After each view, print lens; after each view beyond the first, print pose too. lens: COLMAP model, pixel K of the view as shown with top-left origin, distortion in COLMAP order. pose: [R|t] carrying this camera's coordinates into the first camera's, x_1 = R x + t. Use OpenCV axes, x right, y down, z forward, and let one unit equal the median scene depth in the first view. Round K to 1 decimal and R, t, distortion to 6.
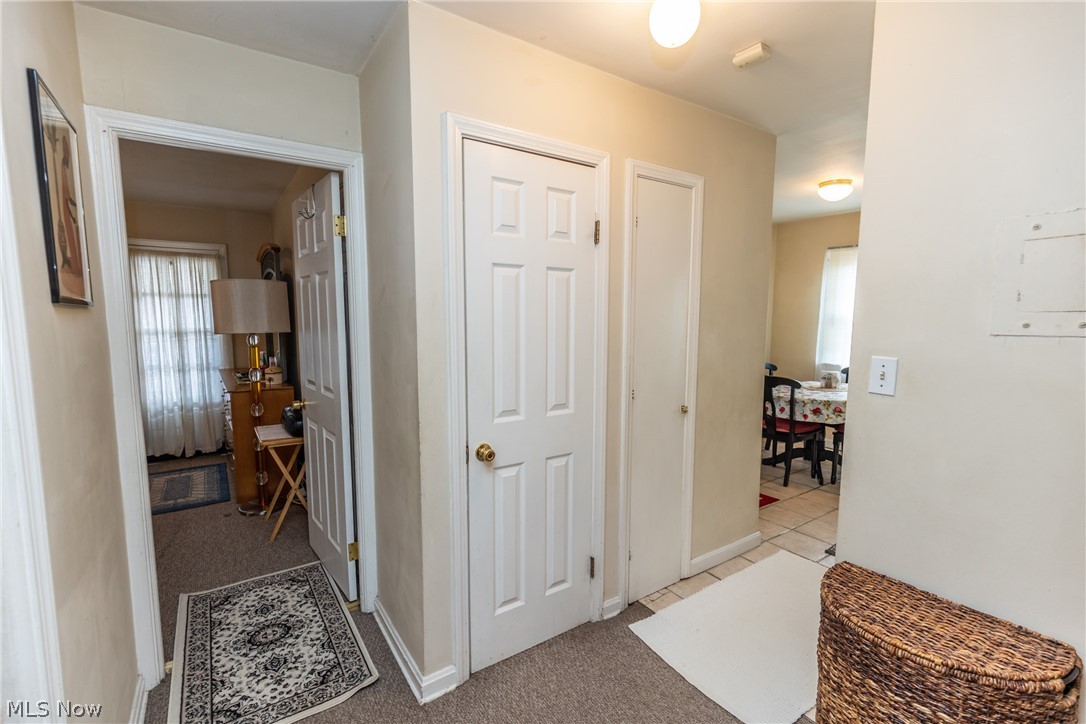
lens RADIAL K [[481.8, 0, 540.2], [0, 481.8, 364.5], [0, 0, 1]] dist [-0.000536, -0.000007]
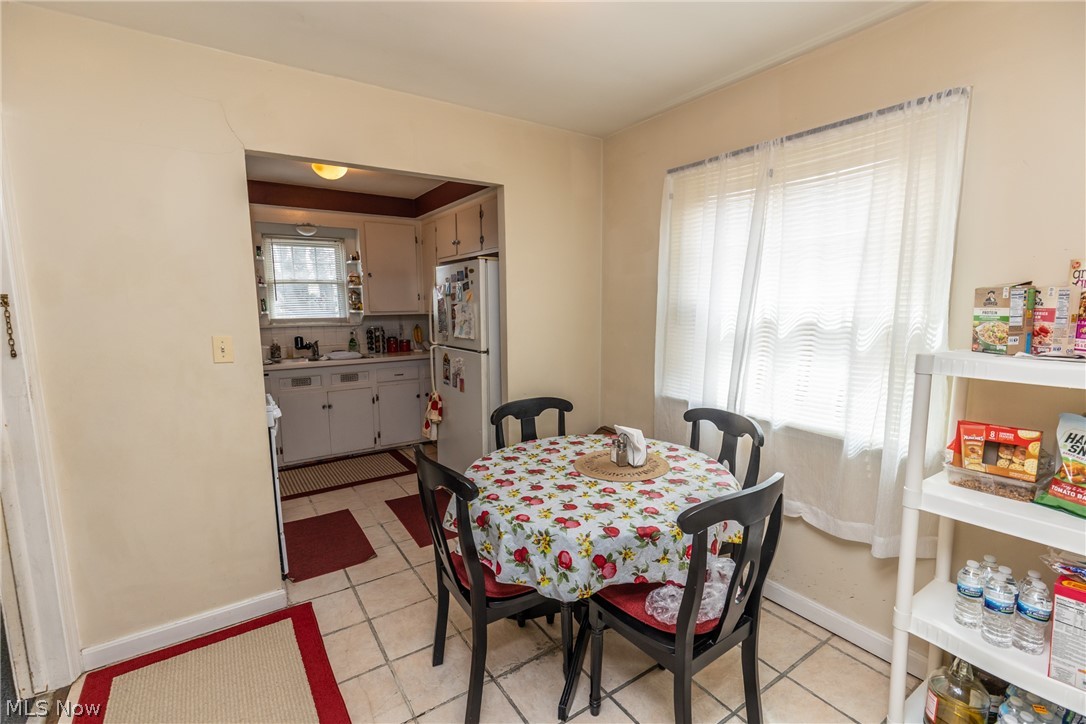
lens RADIAL K [[481.8, 0, 542.8], [0, 481.8, 361.4], [0, 0, 1]] dist [-0.000536, -0.000007]
pose [[0.999895, -0.008536, -0.011745, 0.465997], [0.008810, 0.999685, 0.023480, -0.053863], [0.011541, -0.023581, 0.999655, 0.481115]]
